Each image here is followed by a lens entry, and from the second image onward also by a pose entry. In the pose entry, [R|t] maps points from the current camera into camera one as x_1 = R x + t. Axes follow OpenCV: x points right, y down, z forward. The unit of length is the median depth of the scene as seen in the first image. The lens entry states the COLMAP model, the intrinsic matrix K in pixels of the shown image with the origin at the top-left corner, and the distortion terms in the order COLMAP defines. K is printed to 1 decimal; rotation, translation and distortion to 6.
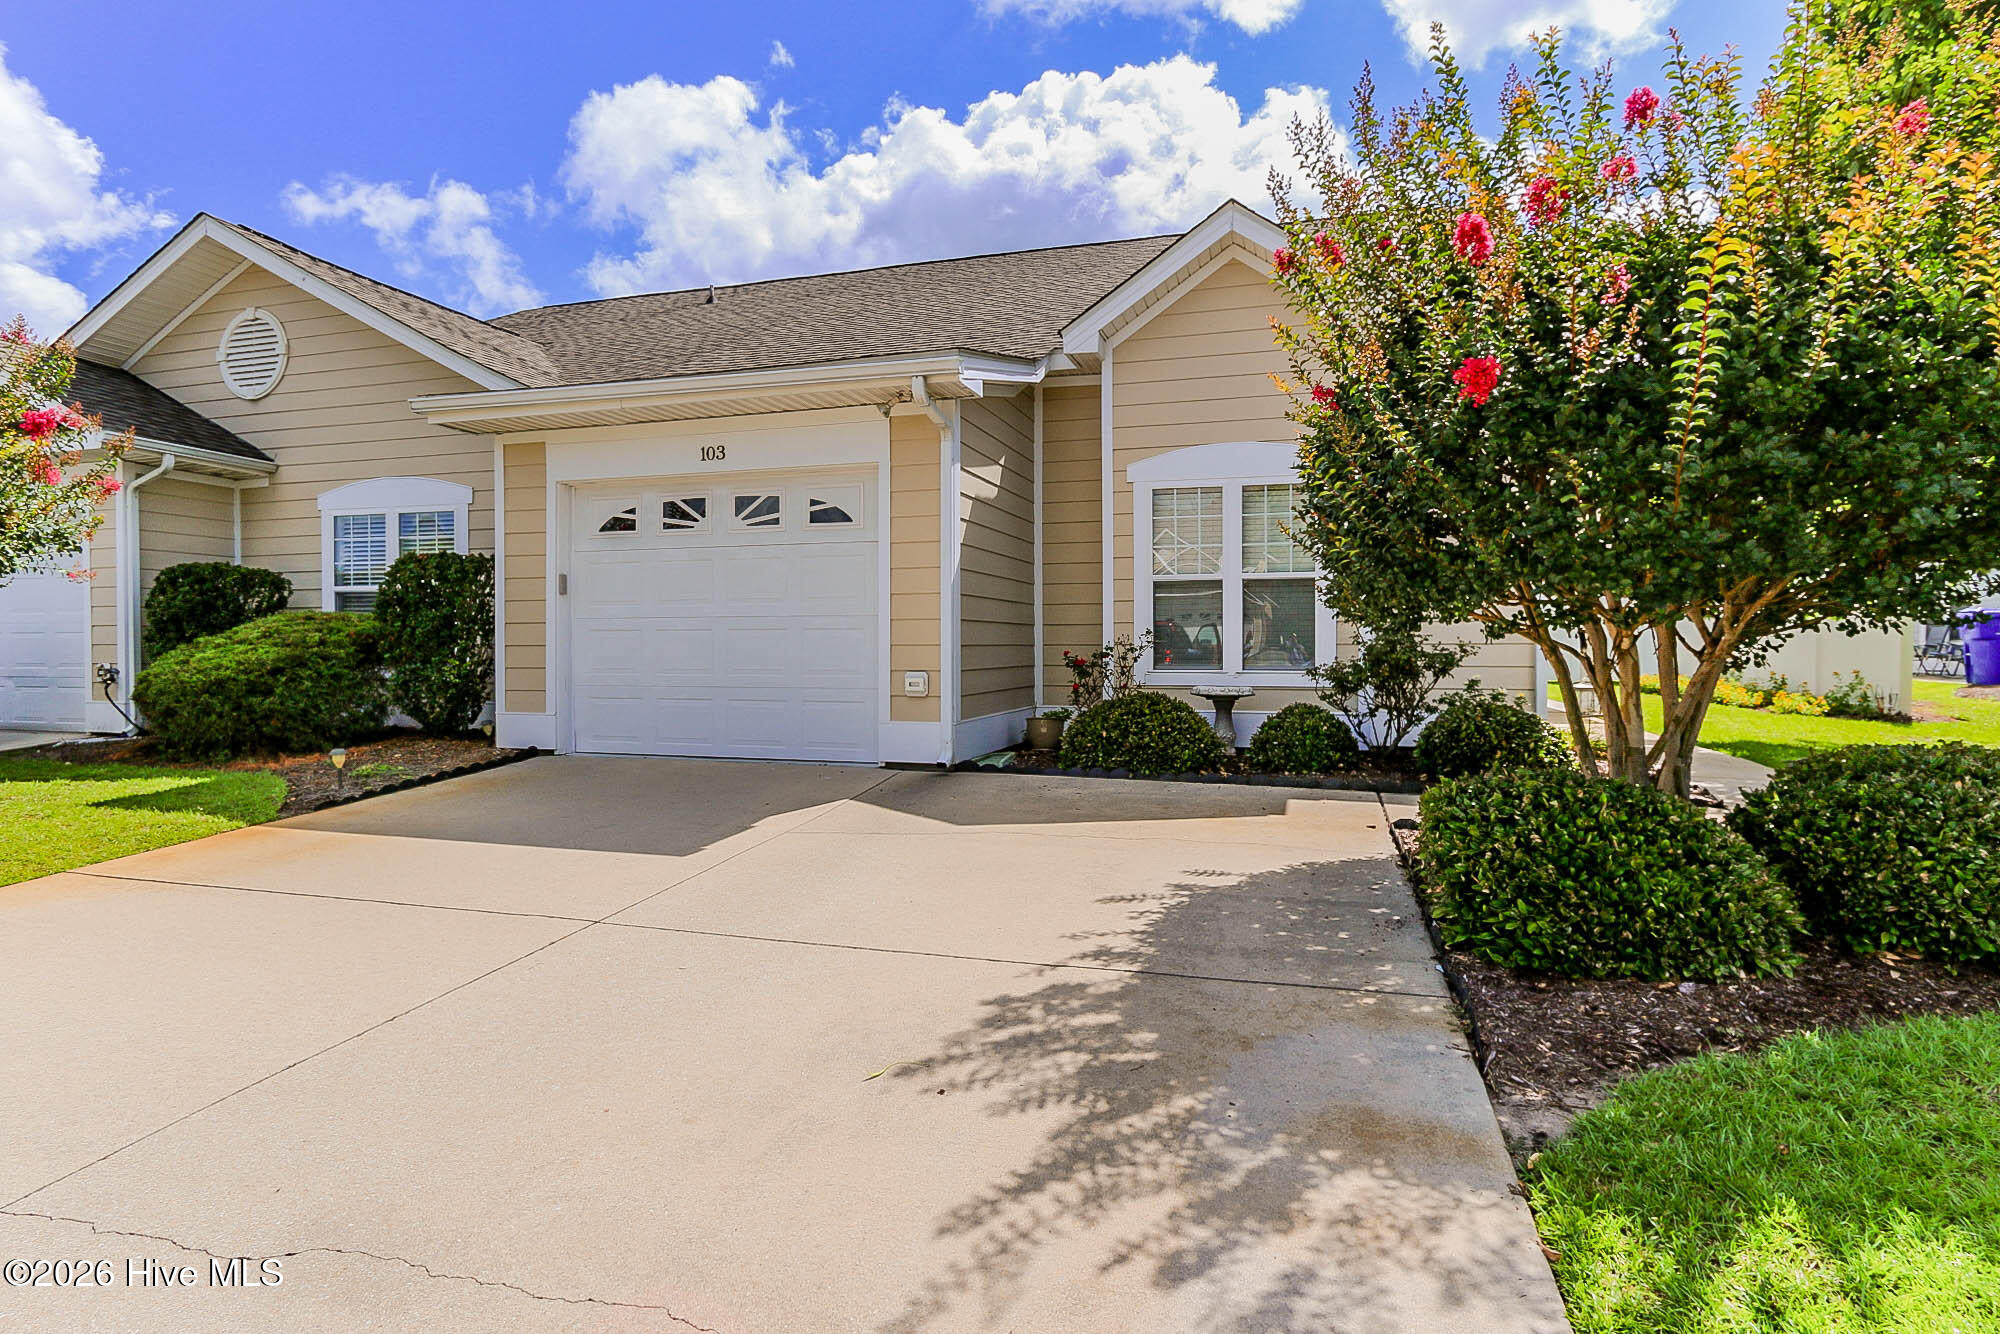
lens RADIAL K [[1020.6, 0, 1002.6], [0, 1020.6, 655.2], [0, 0, 1]] dist [-0.003192, -0.000443]
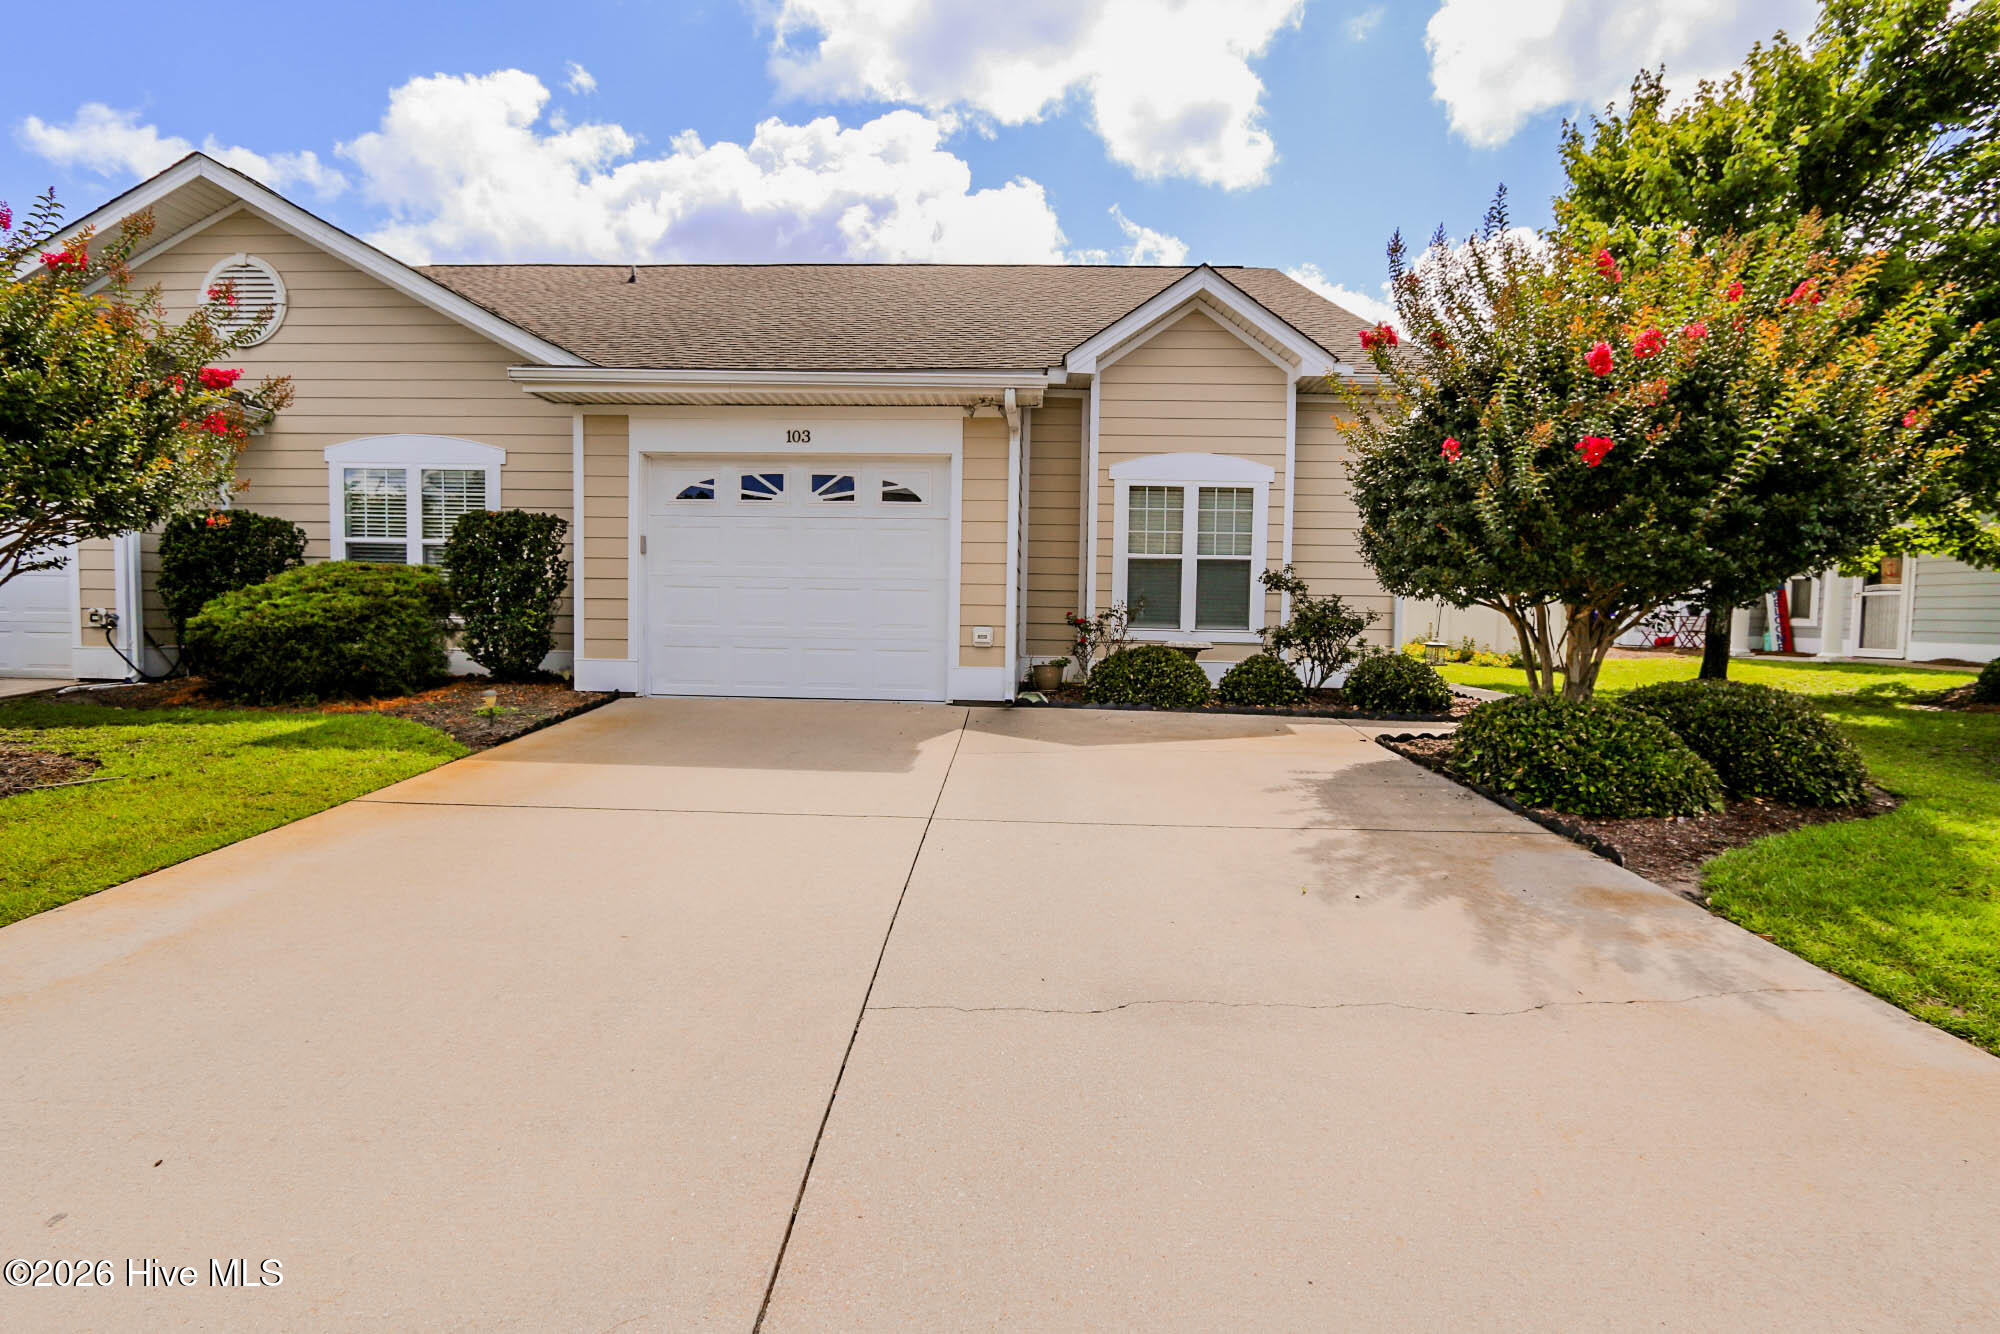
lens RADIAL K [[896.2, 0, 990.0], [0, 896.2, 663.4], [0, 0, 1]] dist [-0.013082, 0.000201]
pose [[0.969539, 0.003563, 0.244912, -0.311307], [-0.016367, 0.998602, 0.050265, 0.005155], [-0.244391, -0.052742, 0.968241, -0.050430]]
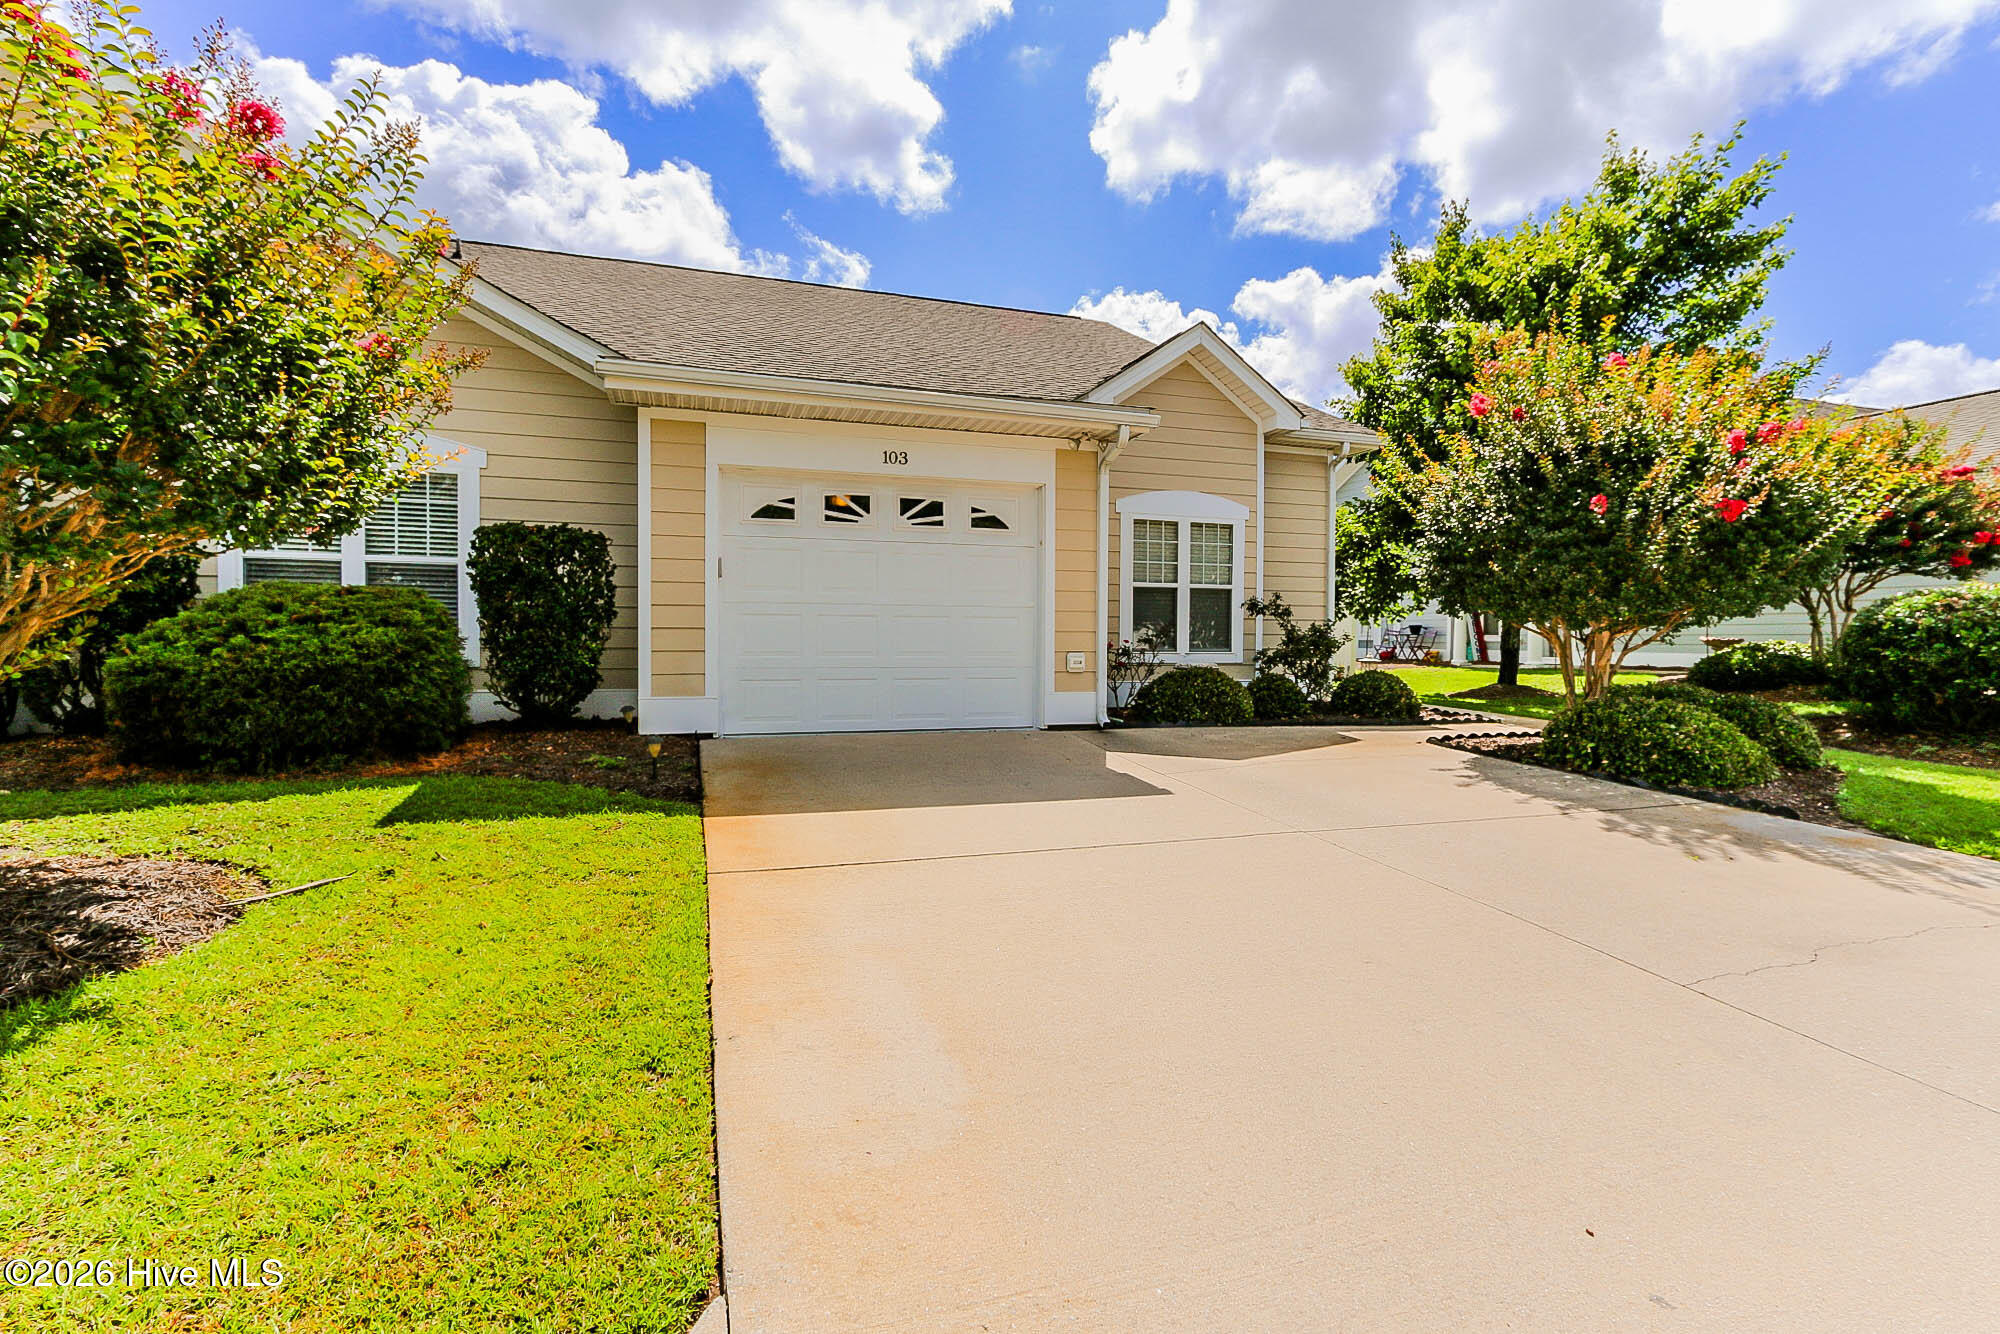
lens RADIAL K [[929.5, 0, 1000.0], [0, 929.5, 667.0], [0, 0, 1]] dist [0.001805, 0.000226]
pose [[0.816143, -0.011385, 0.577738, -0.755717], [-0.000731, 0.999785, 0.020733, 0.008995], [-0.577849, -0.017343, 0.815959, 0.099627]]
